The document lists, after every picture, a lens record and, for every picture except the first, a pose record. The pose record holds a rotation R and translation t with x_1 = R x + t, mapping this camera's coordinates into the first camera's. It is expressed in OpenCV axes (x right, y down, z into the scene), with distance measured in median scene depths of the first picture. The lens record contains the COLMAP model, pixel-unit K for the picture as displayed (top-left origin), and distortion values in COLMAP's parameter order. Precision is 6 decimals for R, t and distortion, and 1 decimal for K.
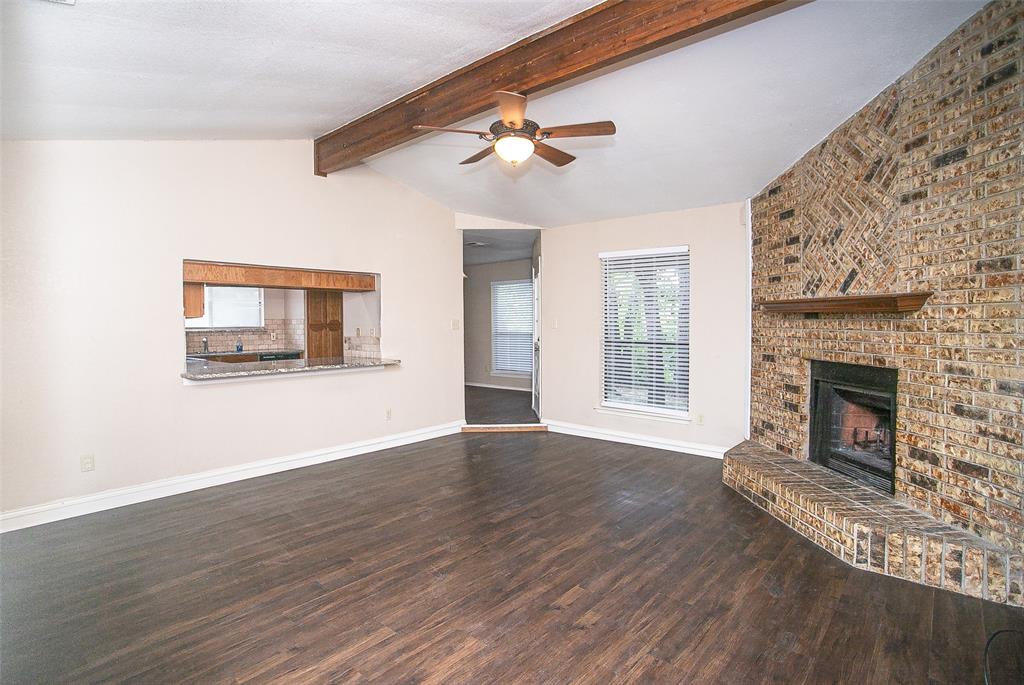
lens RADIAL K [[516.6, 0, 513.4], [0, 516.6, 339.7], [0, 0, 1]] dist [-0.038023, 0.004301]
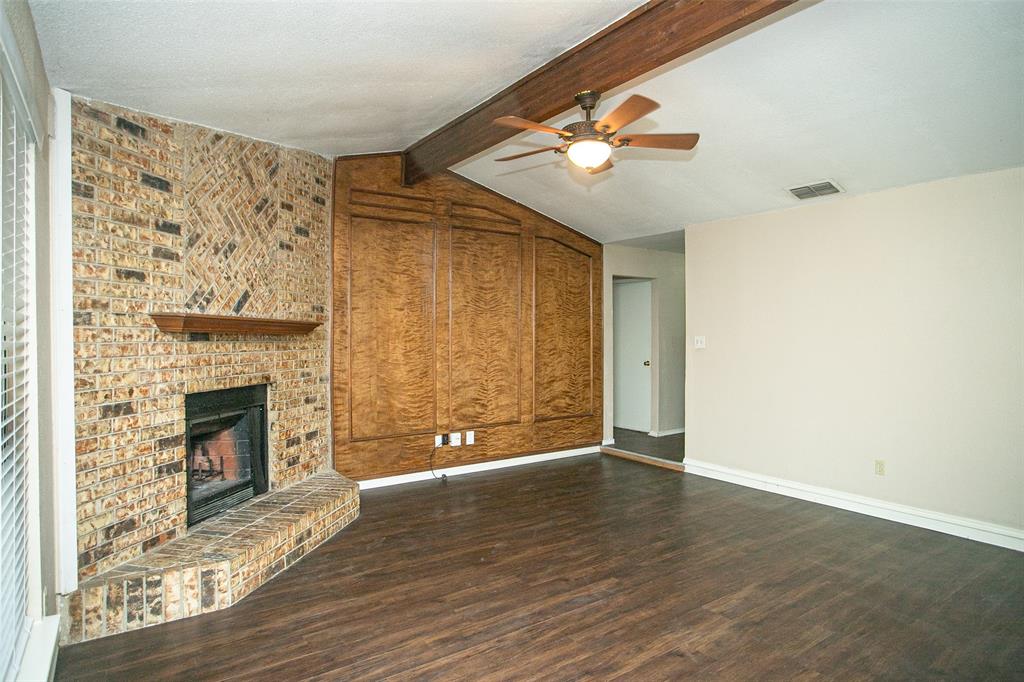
lens RADIAL K [[568.9, 0, 512.8], [0, 568.9, 336.9], [0, 0, 1]] dist [-0.027570, -0.000081]
pose [[-0.971236, 0.005271, 0.238060, -0.097661], [0.013522, 0.999363, 0.033037, -0.075732], [-0.237734, 0.035305, -0.970688, 1.896558]]
